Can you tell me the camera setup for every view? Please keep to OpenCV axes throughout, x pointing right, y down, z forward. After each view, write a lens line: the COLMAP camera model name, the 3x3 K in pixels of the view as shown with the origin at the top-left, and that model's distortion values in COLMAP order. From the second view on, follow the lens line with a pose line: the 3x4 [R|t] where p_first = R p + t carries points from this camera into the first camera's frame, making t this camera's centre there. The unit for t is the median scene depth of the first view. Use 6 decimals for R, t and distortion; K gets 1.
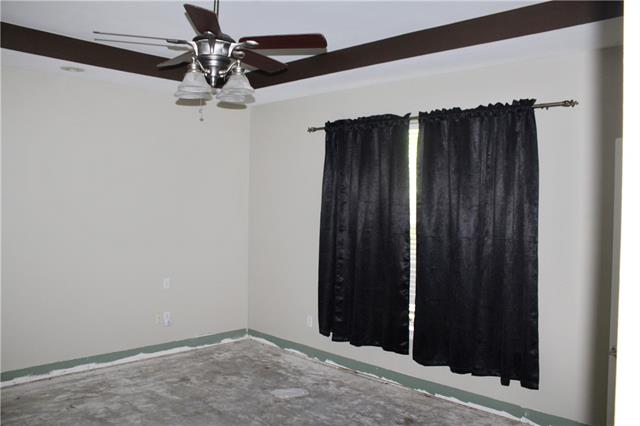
lens RADIAL K [[532.8, 0, 318.7], [0, 532.8, 213.0], [0, 0, 1]] dist [-0.135622, 0.103364]
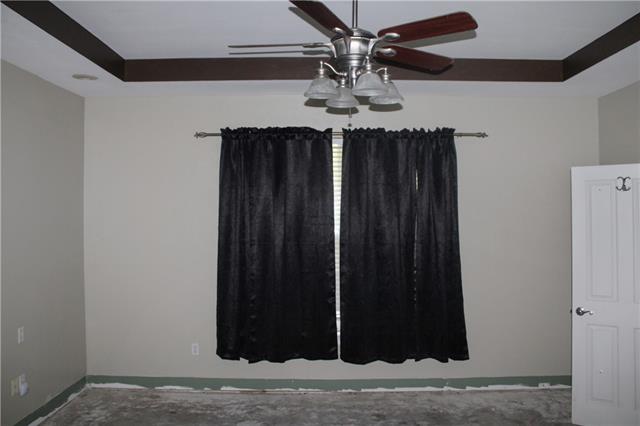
lens RADIAL K [[532.8, 0, 320.4], [0, 532.8, 210.9], [0, 0, 1]] dist [-0.135622, 0.103364]
pose [[0.718166, -0.021527, 0.695538, -0.577676], [0.031254, 0.999511, -0.001336, -0.024950], [-0.695169, 0.022698, 0.718488, 0.262304]]
